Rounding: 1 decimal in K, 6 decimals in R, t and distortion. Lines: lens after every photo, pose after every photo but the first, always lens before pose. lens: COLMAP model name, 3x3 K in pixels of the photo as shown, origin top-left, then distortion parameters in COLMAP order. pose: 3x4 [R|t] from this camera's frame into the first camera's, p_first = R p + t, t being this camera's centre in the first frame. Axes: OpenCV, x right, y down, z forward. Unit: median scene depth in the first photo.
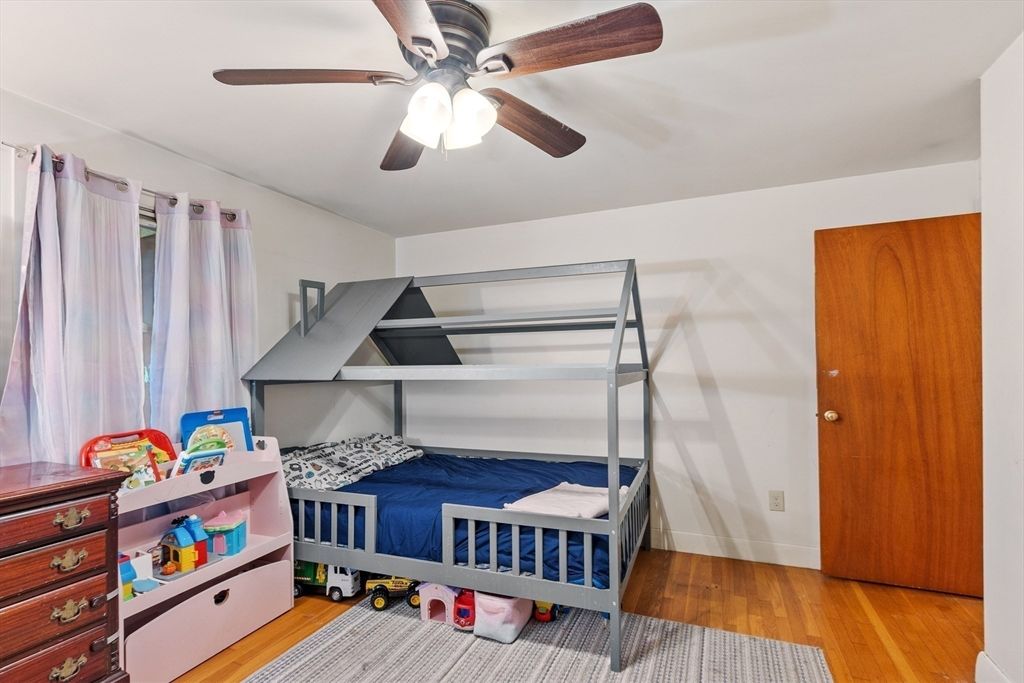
lens RADIAL K [[516.8, 0, 510.3], [0, 516.8, 357.7], [0, 0, 1]] dist [0.005336, 0.000303]
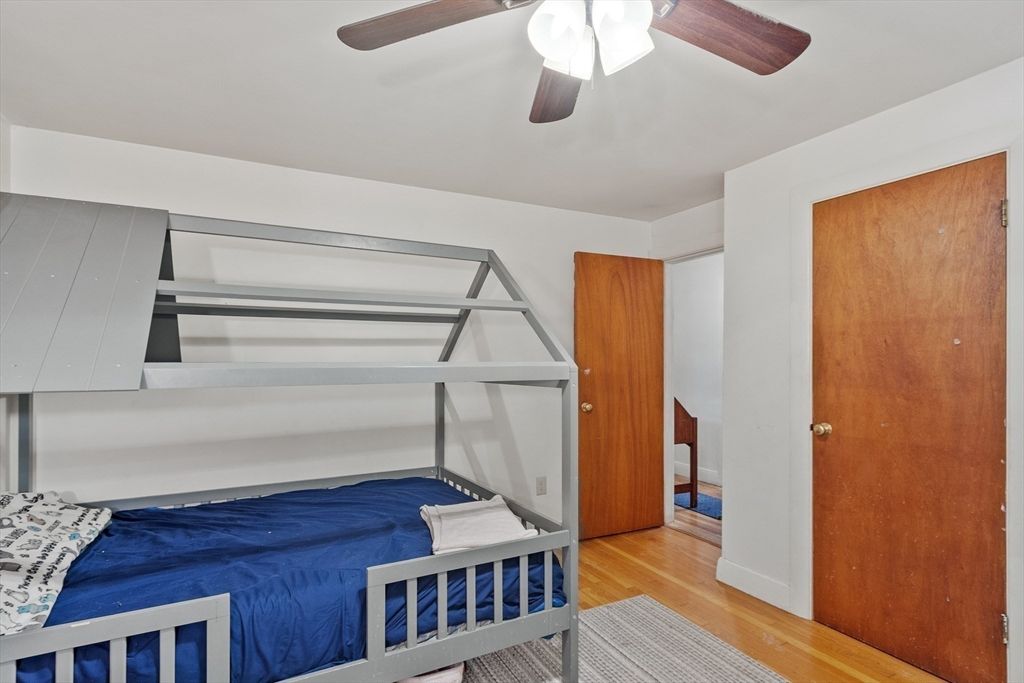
lens RADIAL K [[540.9, 0, 494.0], [0, 540.9, 358.3], [0, 0, 1]] dist [0.001293, -0.000428]
pose [[0.627941, 0.012881, 0.778154, -0.529280], [-0.015915, 0.999866, -0.003709, 0.007240], [-0.778098, -0.010055, 0.628062, 0.395225]]
